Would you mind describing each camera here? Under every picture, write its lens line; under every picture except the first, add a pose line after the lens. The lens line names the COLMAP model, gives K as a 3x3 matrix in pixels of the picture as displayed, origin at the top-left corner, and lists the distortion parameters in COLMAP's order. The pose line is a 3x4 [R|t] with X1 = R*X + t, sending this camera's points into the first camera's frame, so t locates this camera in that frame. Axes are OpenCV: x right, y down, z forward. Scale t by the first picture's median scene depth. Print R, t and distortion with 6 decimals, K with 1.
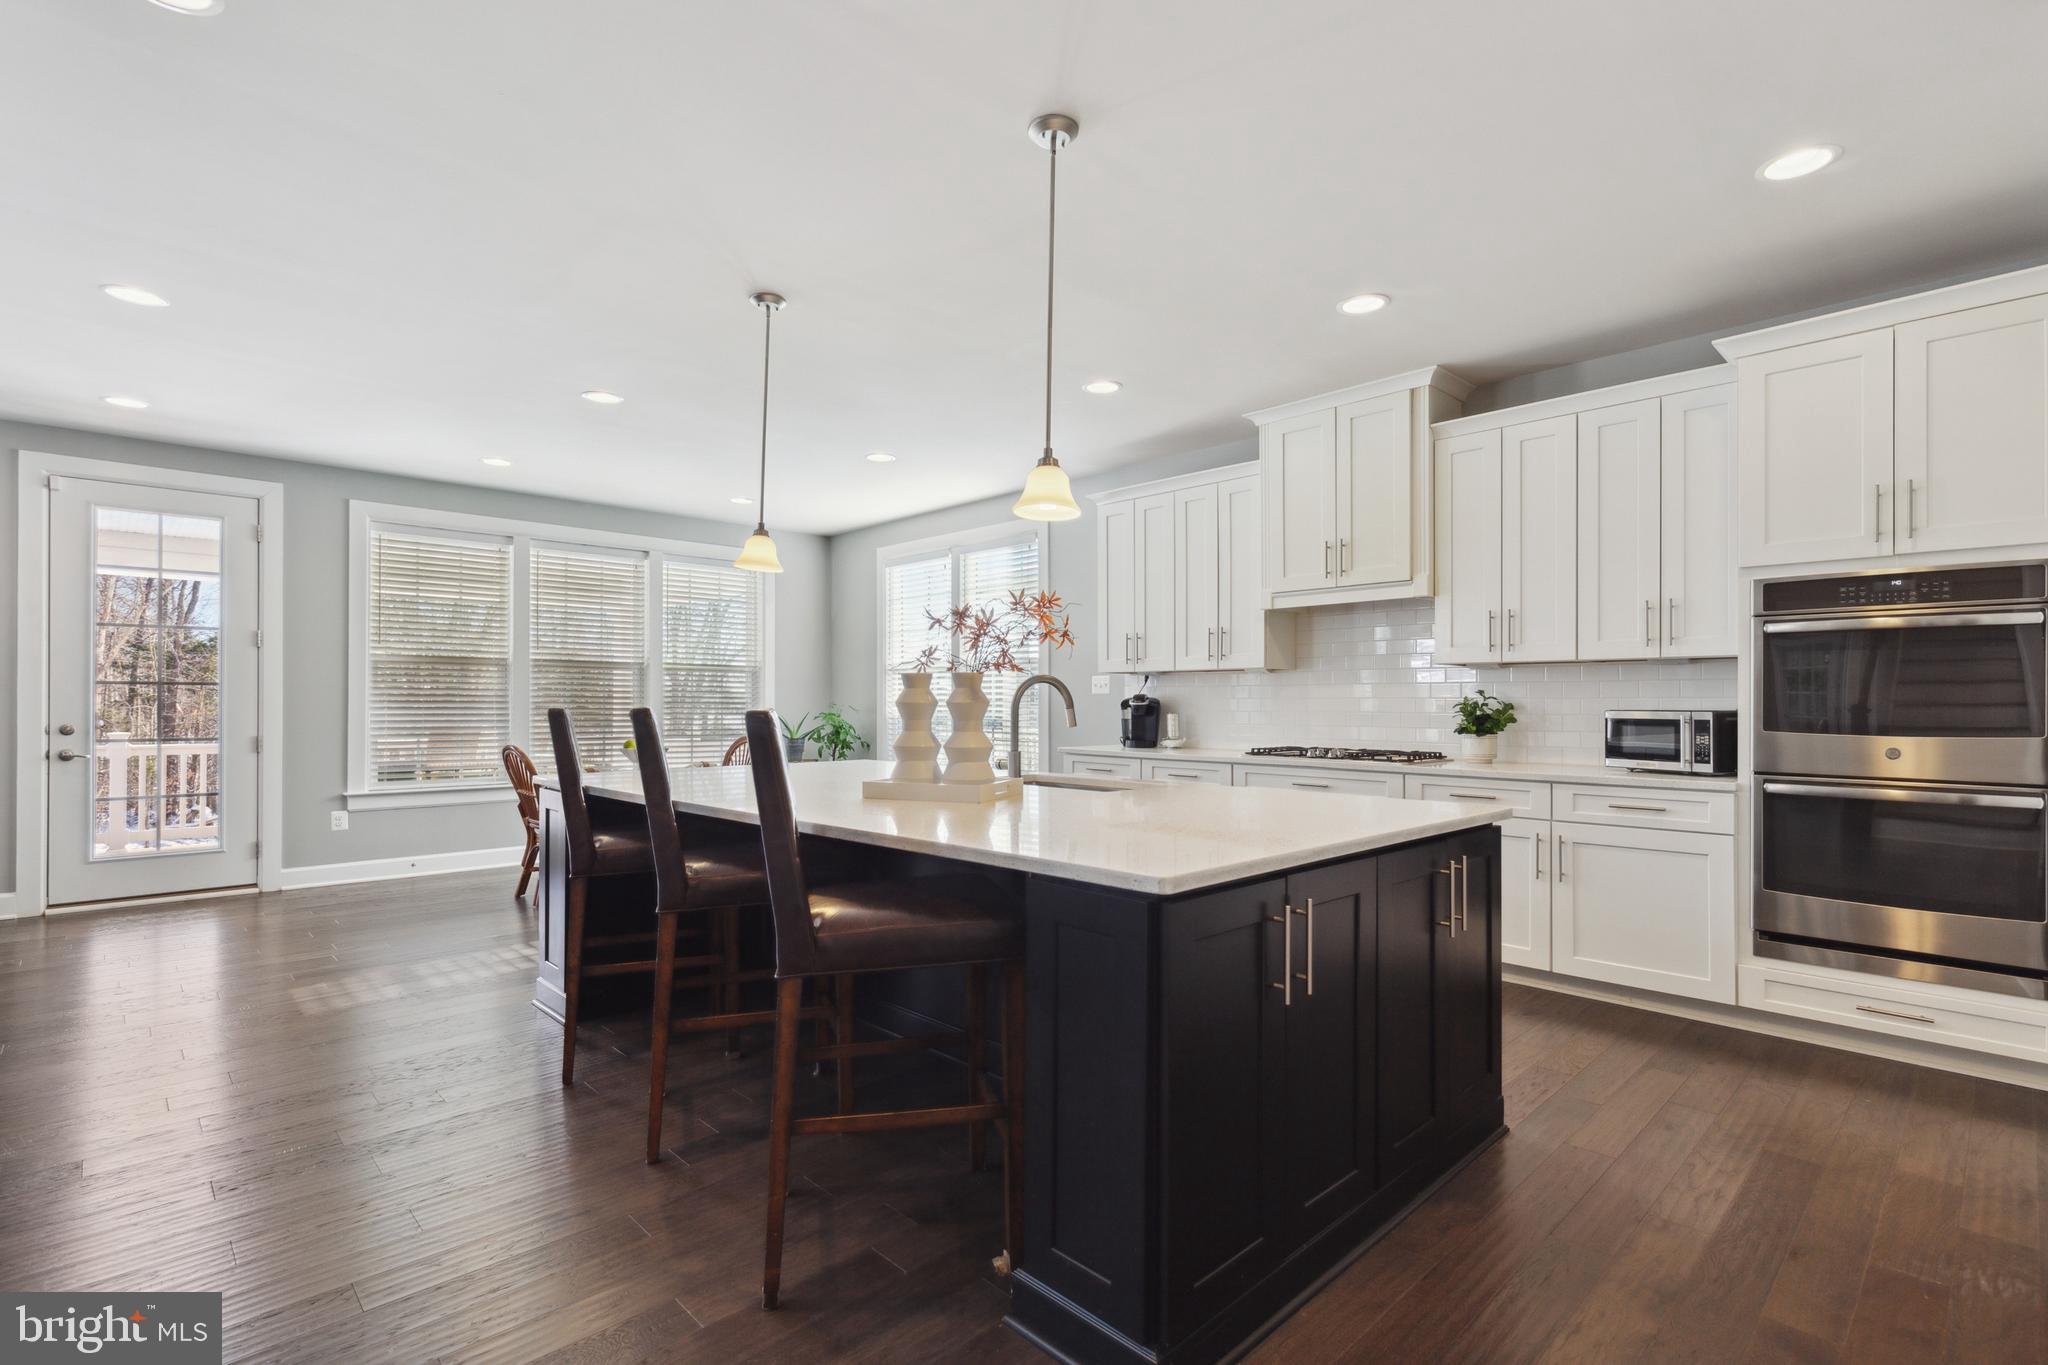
lens RADIAL K [[962.9, 0, 1024.0], [0, 962.9, 682.5], [0, 0, 1]] dist [0.001768, 0.000934]
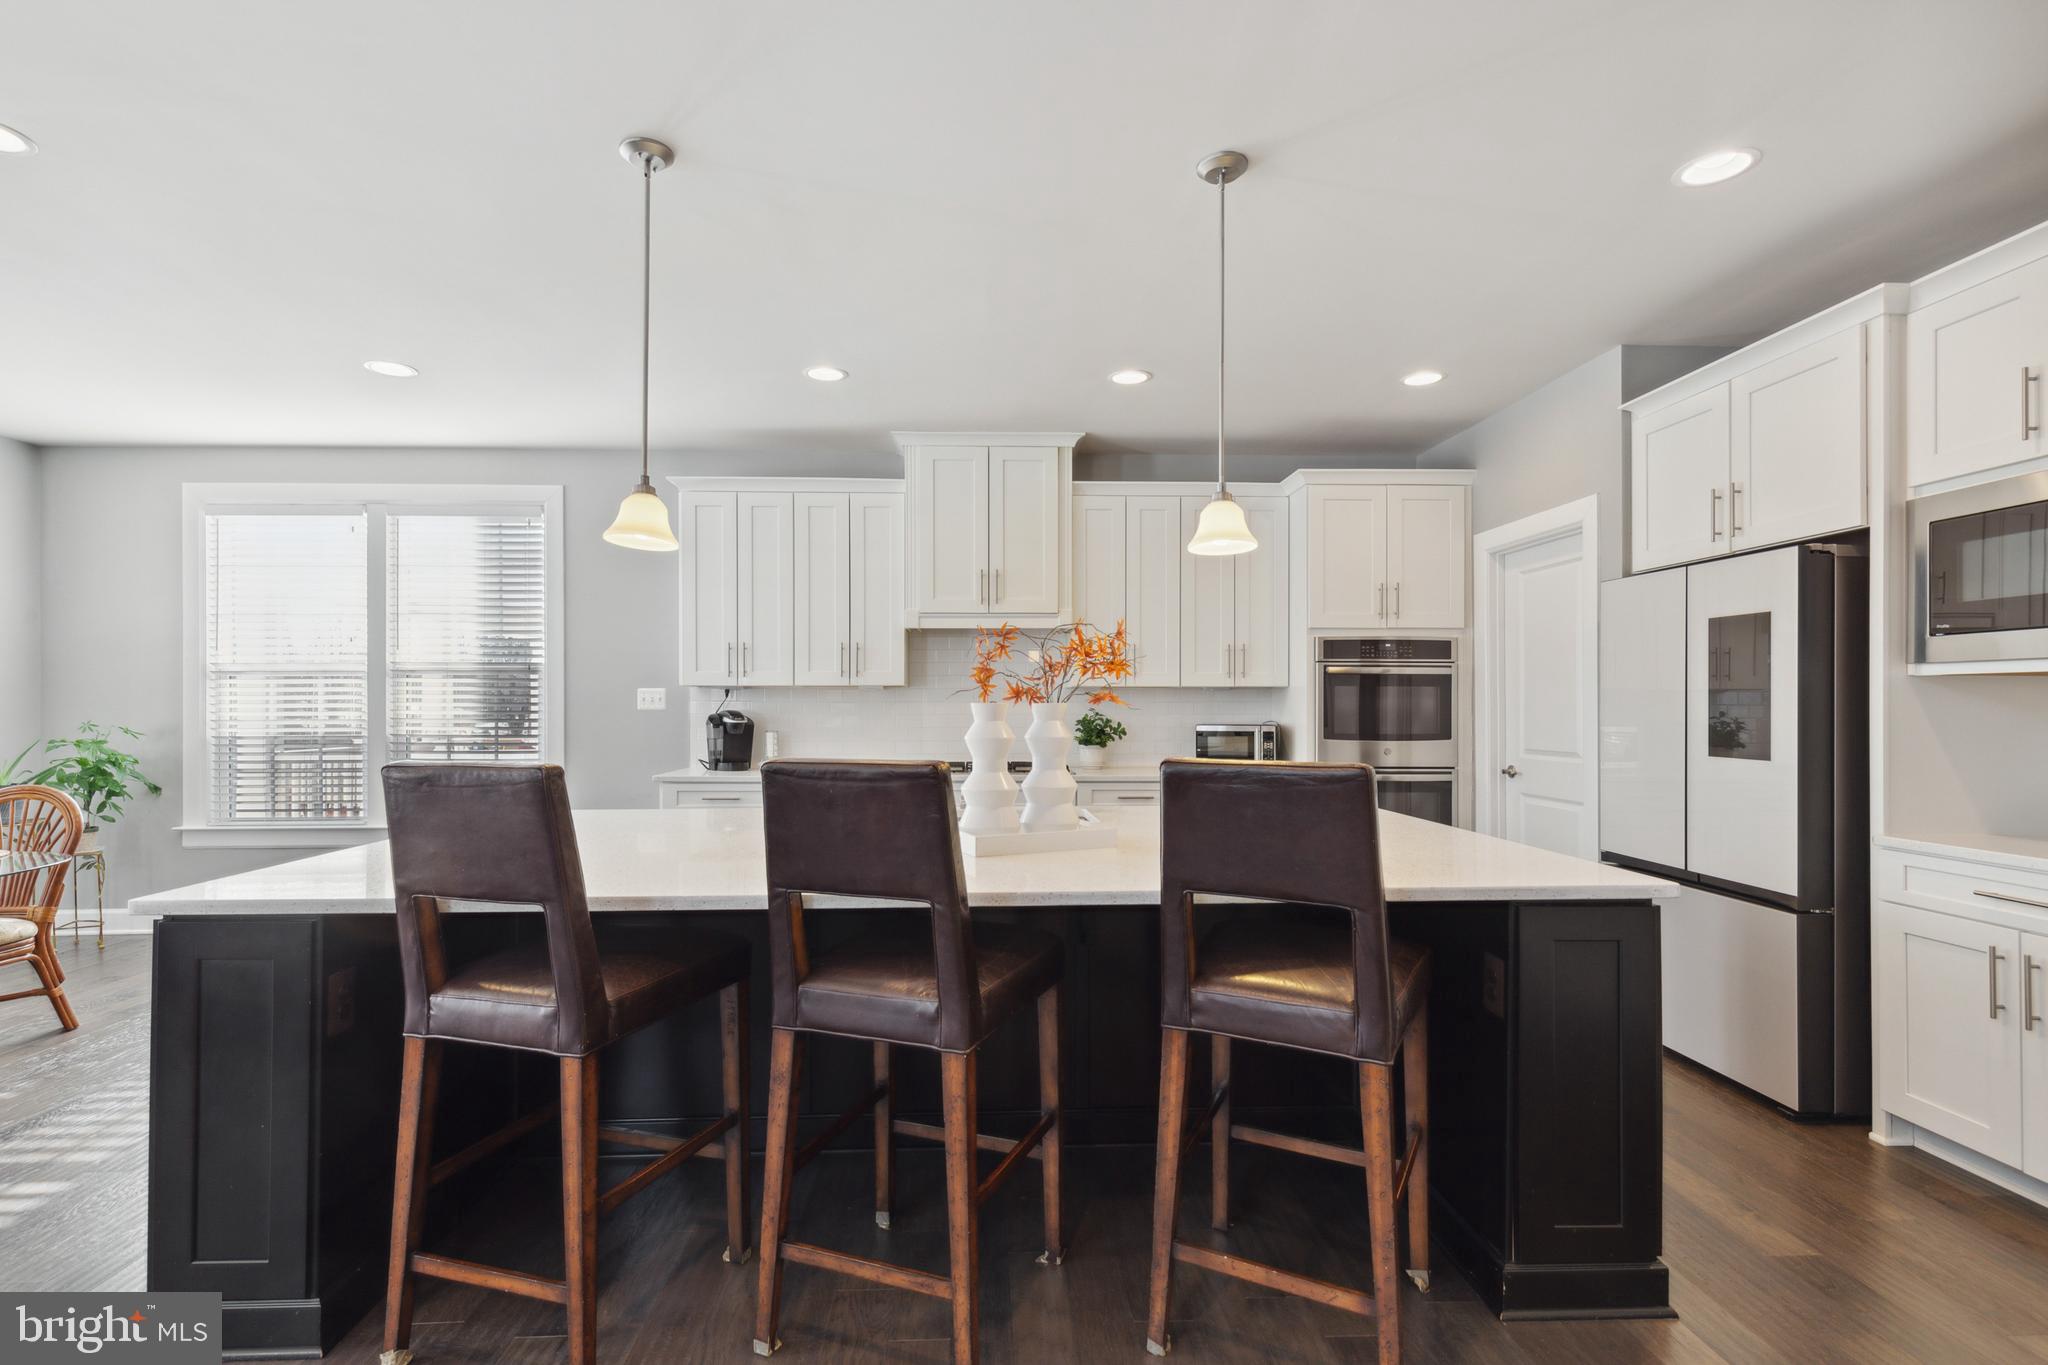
lens RADIAL K [[937.8, 0, 1018.7], [0, 937.8, 702.3], [0, 0, 1]] dist [0.007264, 0.000280]
pose [[0.661953, 0.003143, 0.749539, -0.390653], [-0.013611, 0.999877, 0.007827, -0.006775], [-0.749422, -0.015383, 0.661914, 0.242832]]
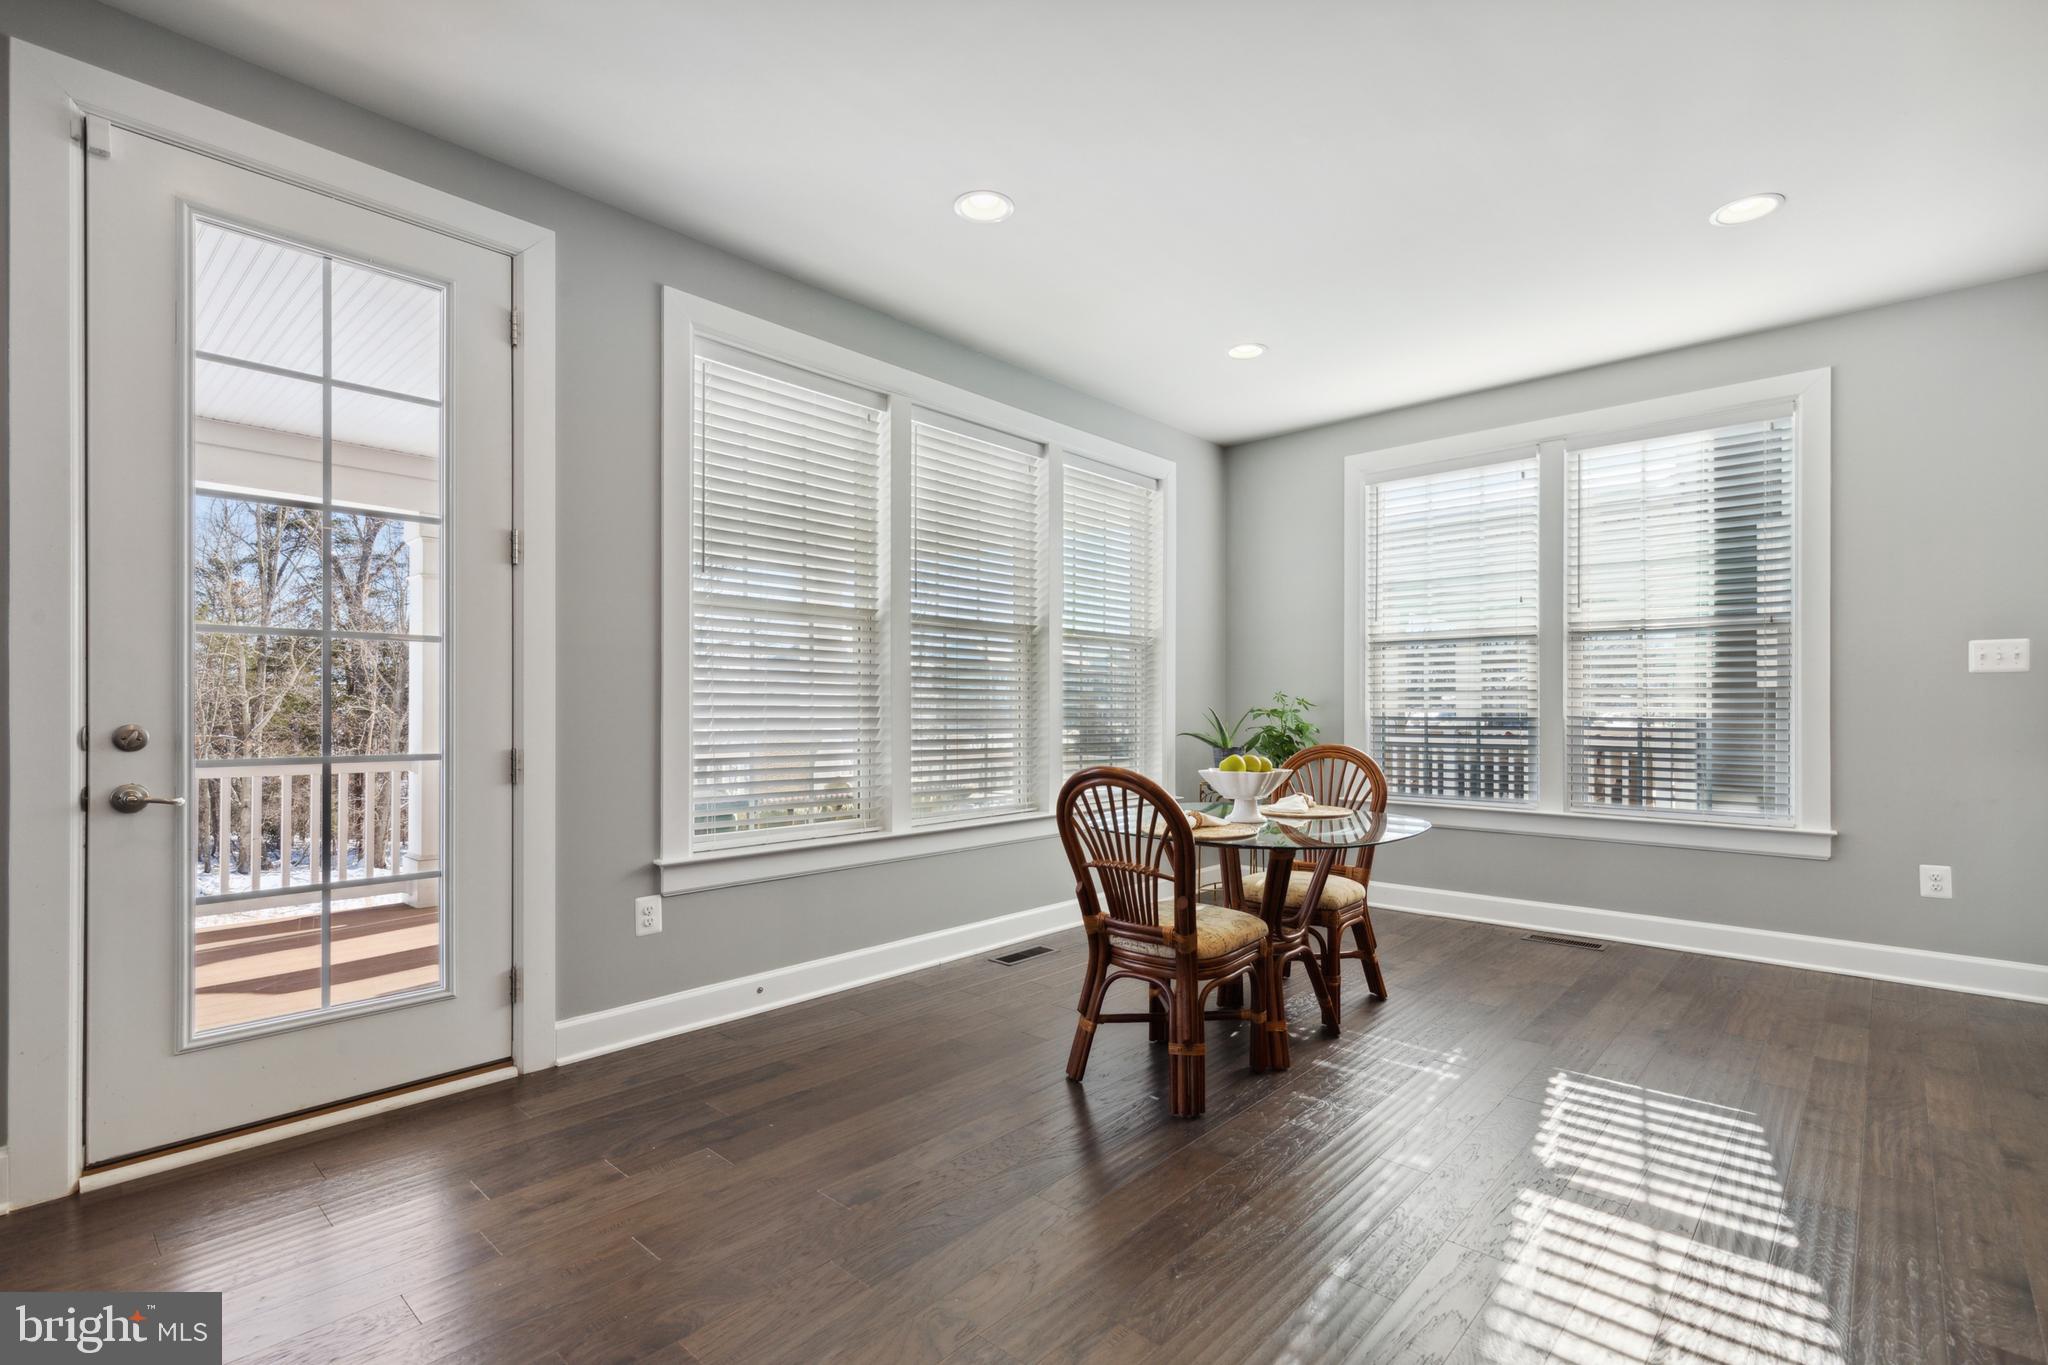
lens RADIAL K [[949.3, 0, 1023.6], [0, 949.3, 691.6], [0, 0, 1]] dist [-0.000674, 0.000098]
pose [[0.997464, 0.001558, 0.071150, -0.639414], [-0.001875, 0.999989, 0.004390, 0.026742], [-0.071142, -0.004512, 0.997456, 0.568141]]
